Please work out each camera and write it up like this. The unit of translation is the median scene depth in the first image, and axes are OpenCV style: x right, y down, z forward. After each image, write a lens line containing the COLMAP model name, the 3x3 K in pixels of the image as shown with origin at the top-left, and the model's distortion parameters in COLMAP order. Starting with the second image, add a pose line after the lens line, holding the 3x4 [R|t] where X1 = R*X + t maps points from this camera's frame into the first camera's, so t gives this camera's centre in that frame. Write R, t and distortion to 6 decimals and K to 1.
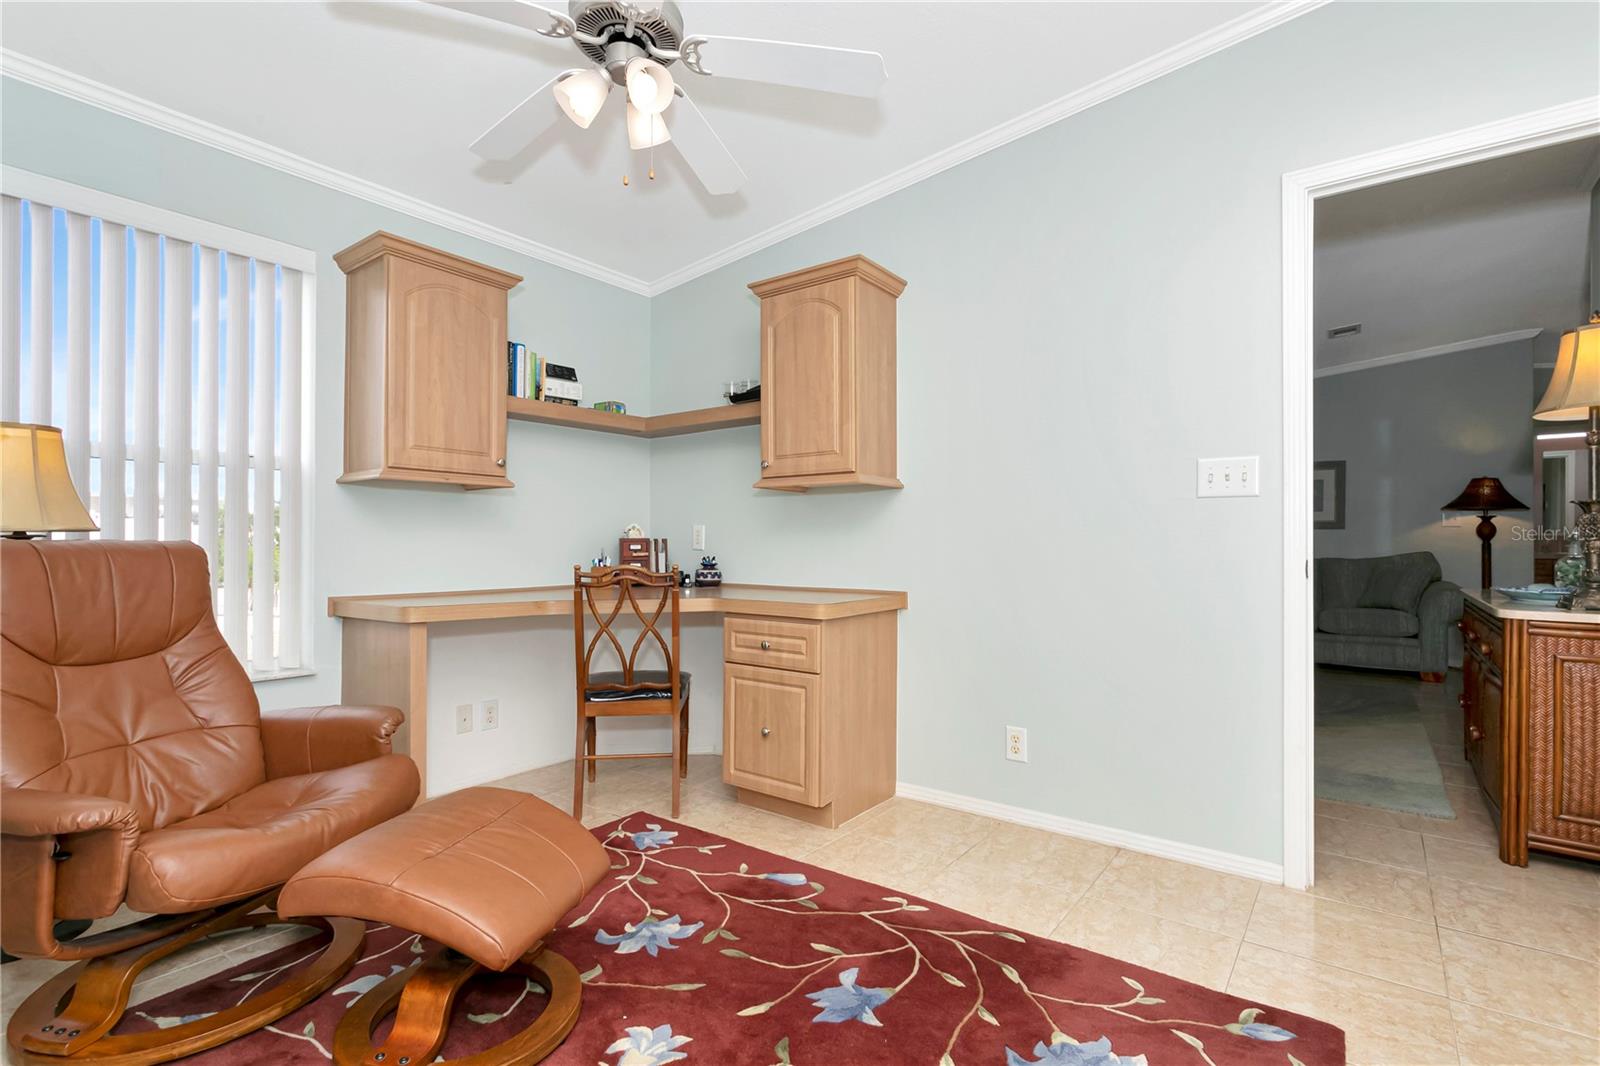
lens RADIAL K [[755.9, 0, 812.1], [0, 755.9, 538.3], [0, 0, 1]] dist [-0.001926, -0.000044]
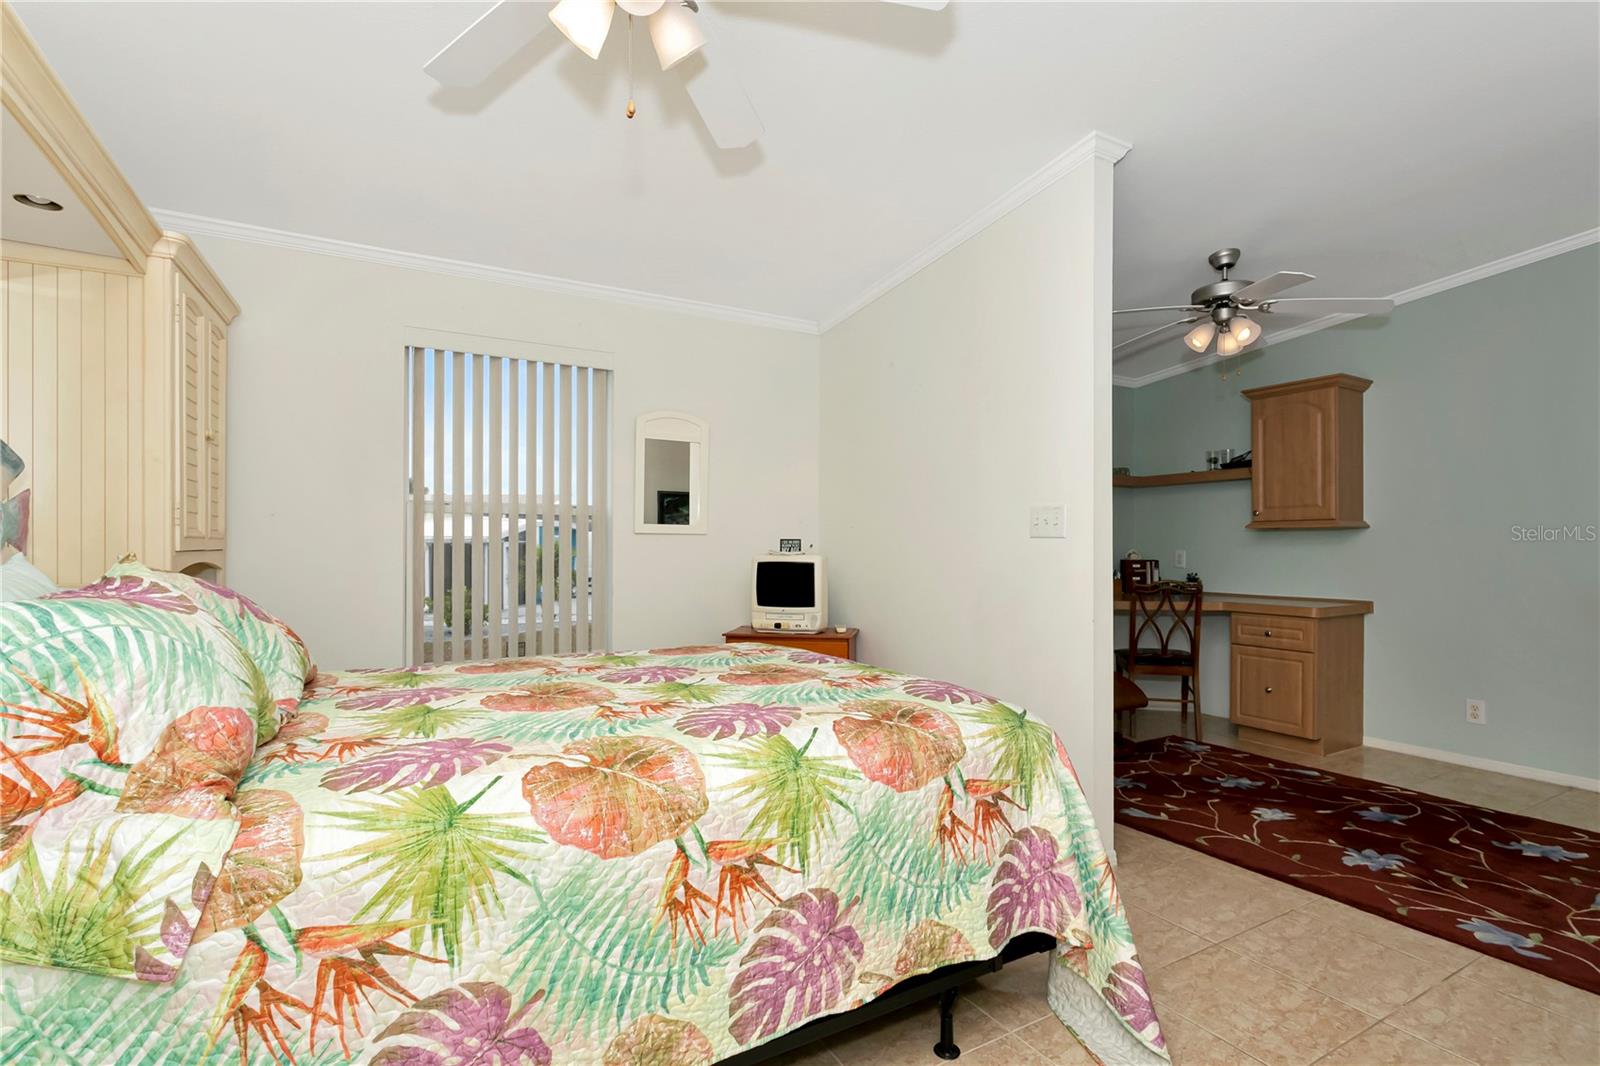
lens RADIAL K [[762.8, 0, 796.7], [0, 762.8, 543.6], [0, 0, 1]] dist [-0.003007, -0.000372]
pose [[0.915032, -0.002437, -0.403373, -0.304001], [0.003161, 0.999994, 0.001129, -0.044372], [0.403368, -0.002308, 0.915035, -0.779825]]
